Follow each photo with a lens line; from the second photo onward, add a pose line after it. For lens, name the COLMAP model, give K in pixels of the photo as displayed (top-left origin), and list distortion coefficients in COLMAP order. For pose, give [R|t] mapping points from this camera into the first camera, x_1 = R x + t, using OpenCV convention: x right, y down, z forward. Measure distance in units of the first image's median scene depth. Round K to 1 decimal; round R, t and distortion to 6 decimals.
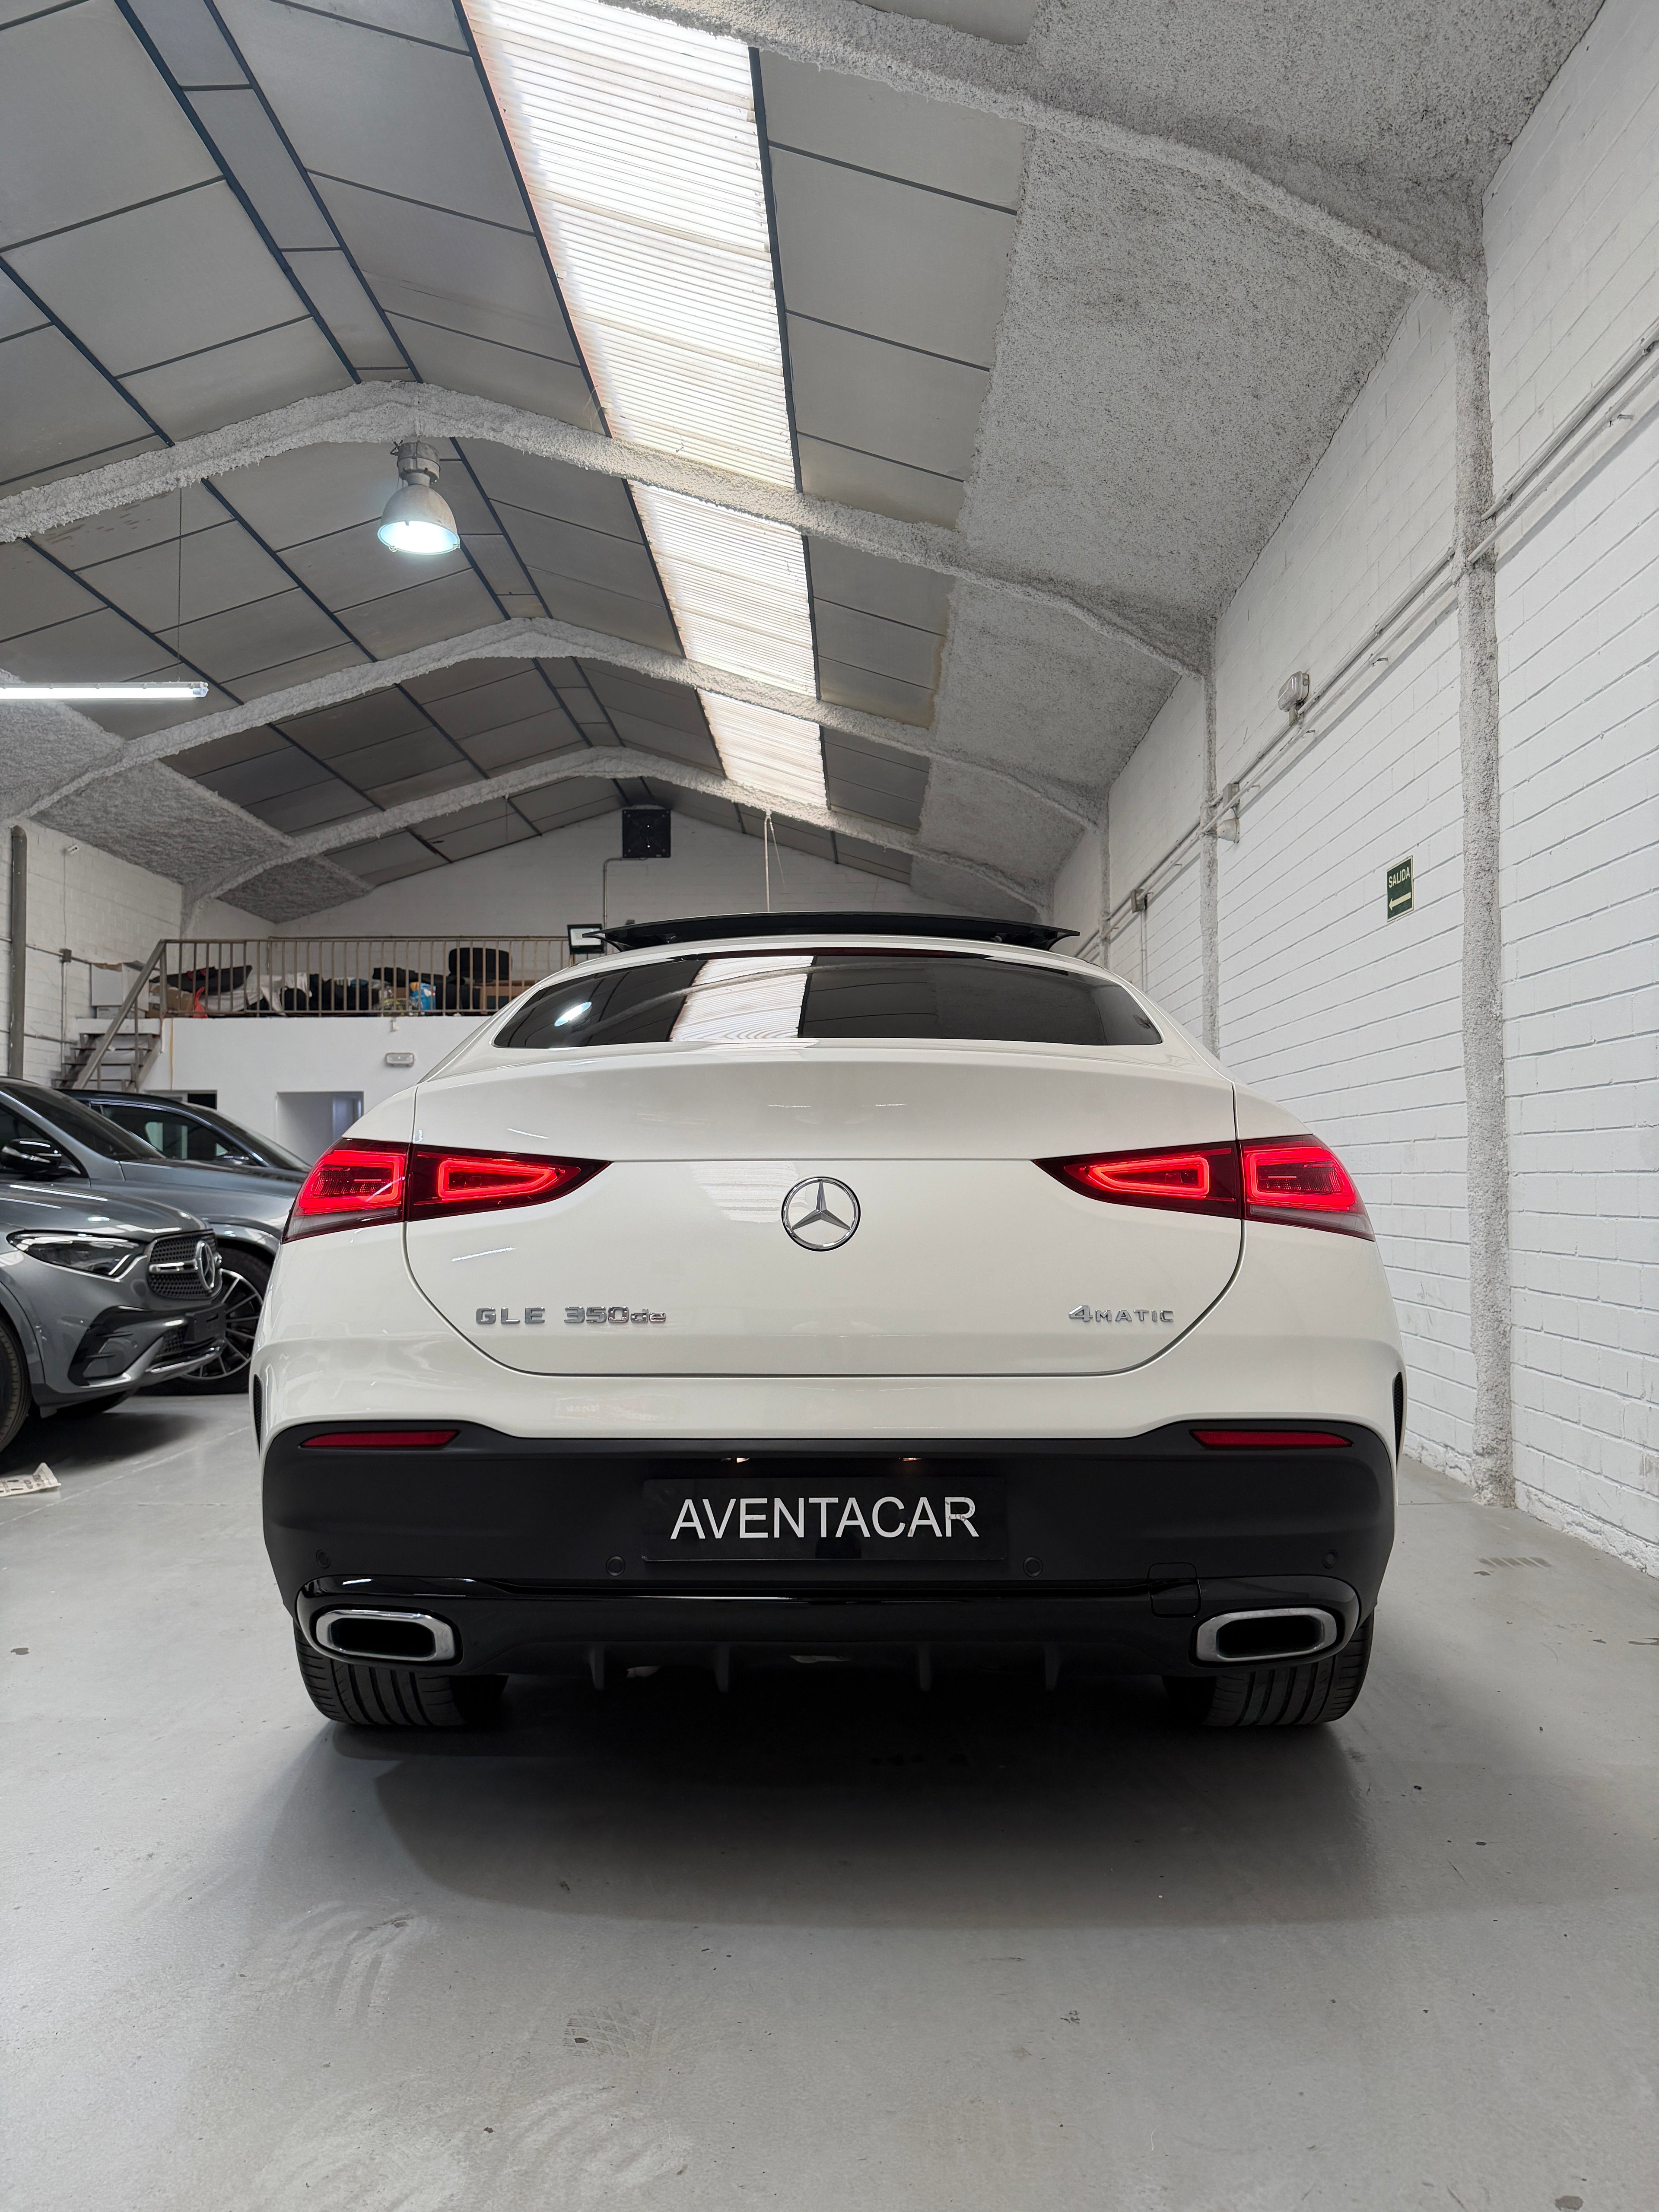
lens RADIAL K [[1563.4, 0, 820.0], [0, 1563.4, 1135.0], [0, 0, 1]] dist [0.028302, -0.039594]
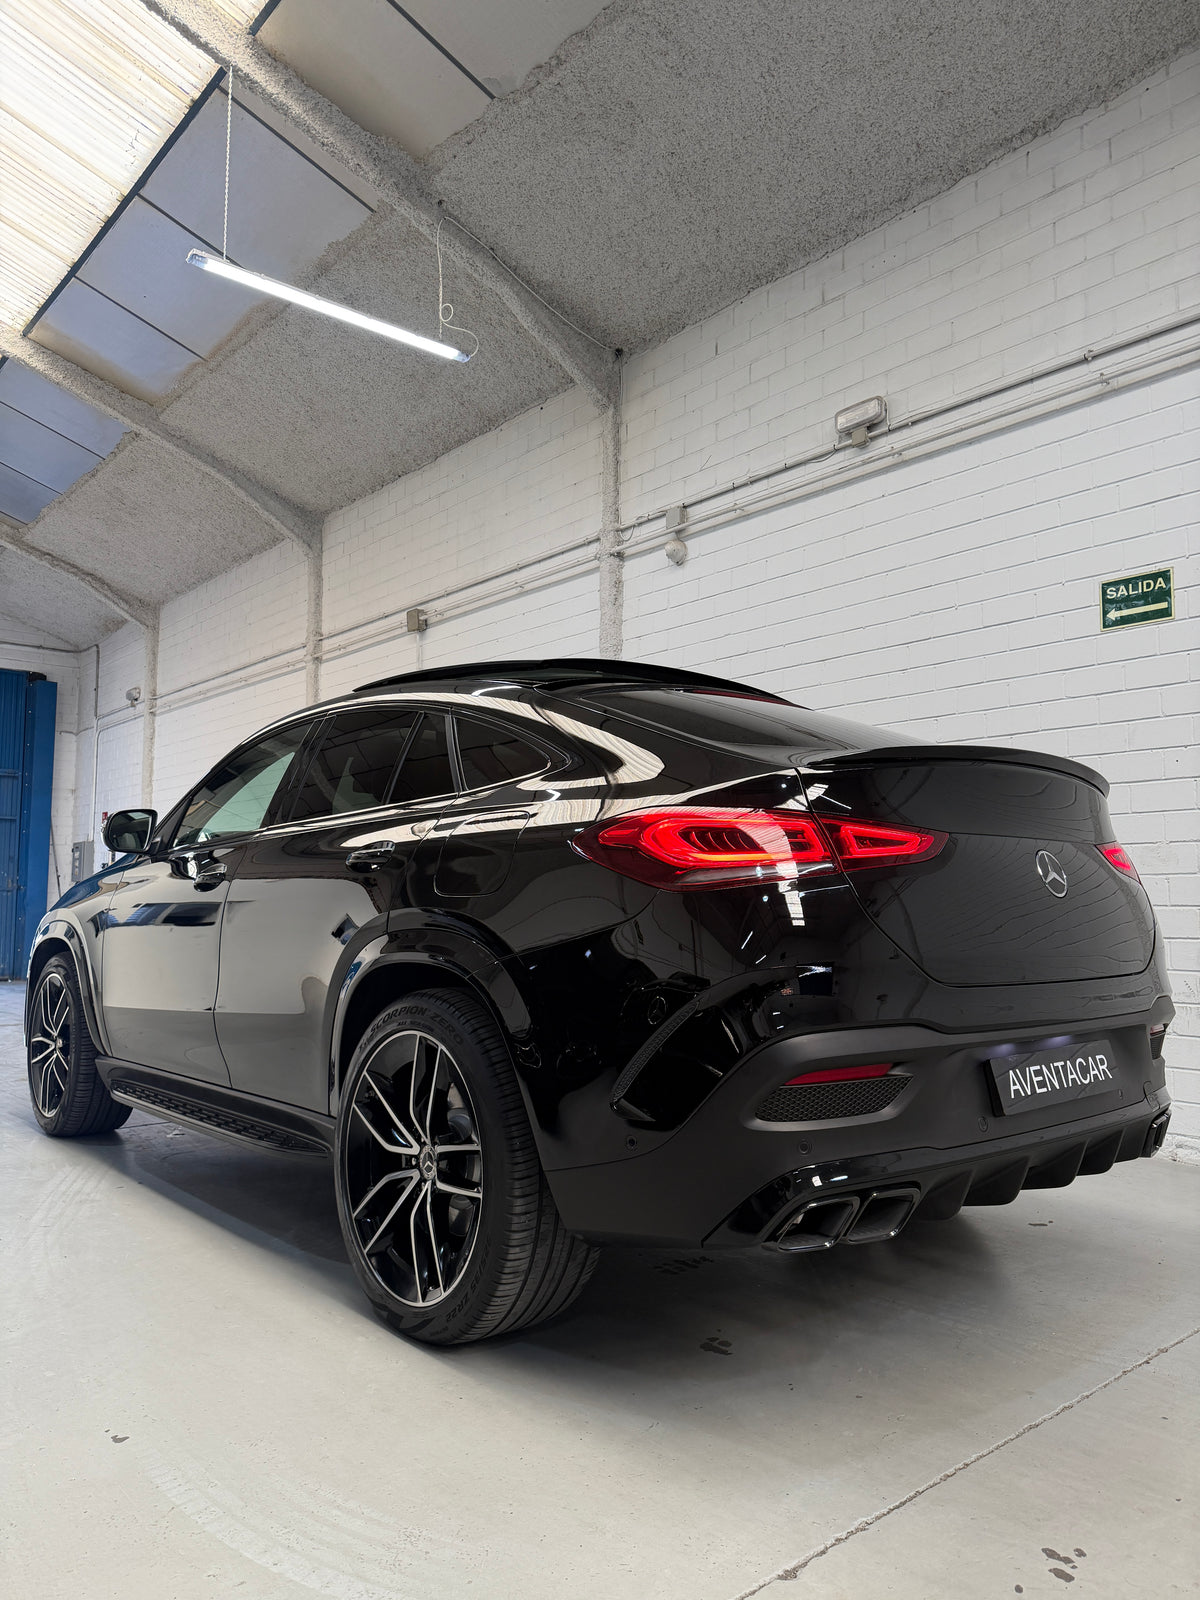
lens RADIAL K [[1130.8, 0, 591.8], [0, 1130.8, 818.6], [0, 0, 1]] dist [0.028302, -0.039594]
pose [[0.735131, 0.064940, 0.674807, -0.458765], [-0.031003, 0.997580, -0.062227, 0.052699], [-0.677216, 0.024824, 0.735366, 0.818180]]
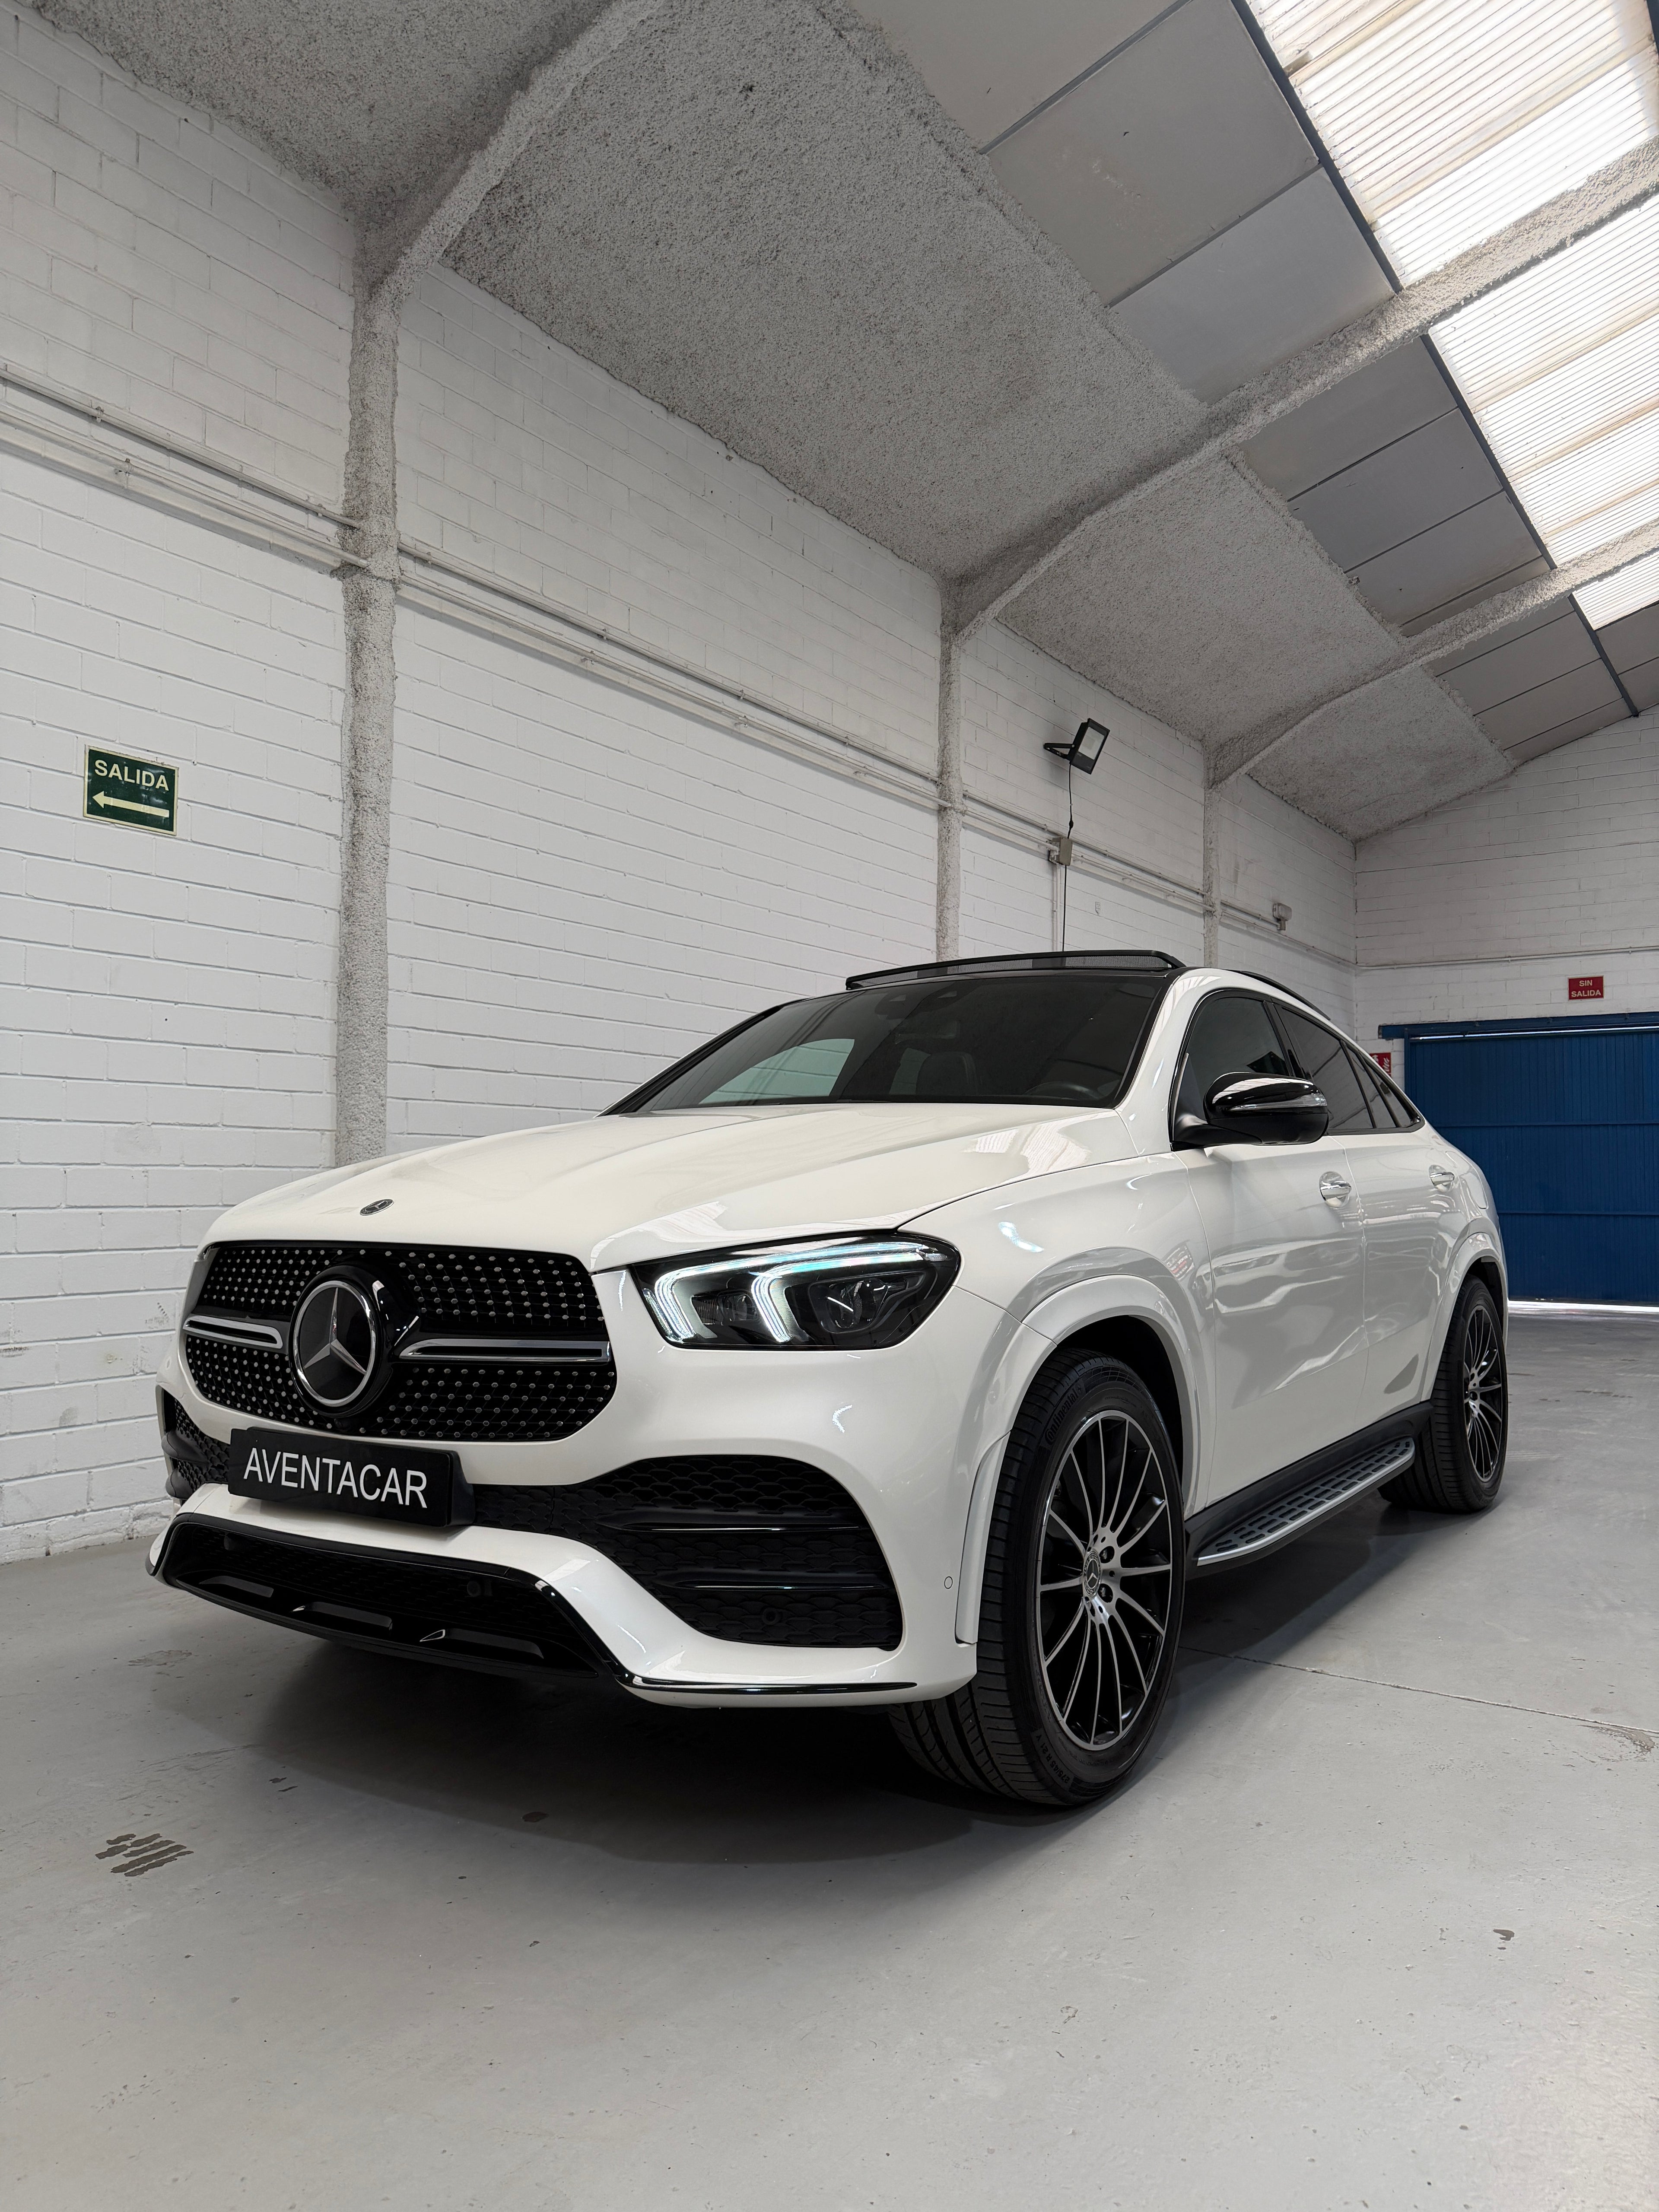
lens RADIAL K [[1563.4, 0, 837.8], [0, 1563.4, 1129.0], [0, 0, 1]] dist [0.028302, -0.039594]
pose [[-0.840081, 0.027807, 0.541748, -0.379764], [-0.013754, 0.997272, -0.072516, 0.065822], [-0.542286, -0.068371, -0.837407, 1.692431]]
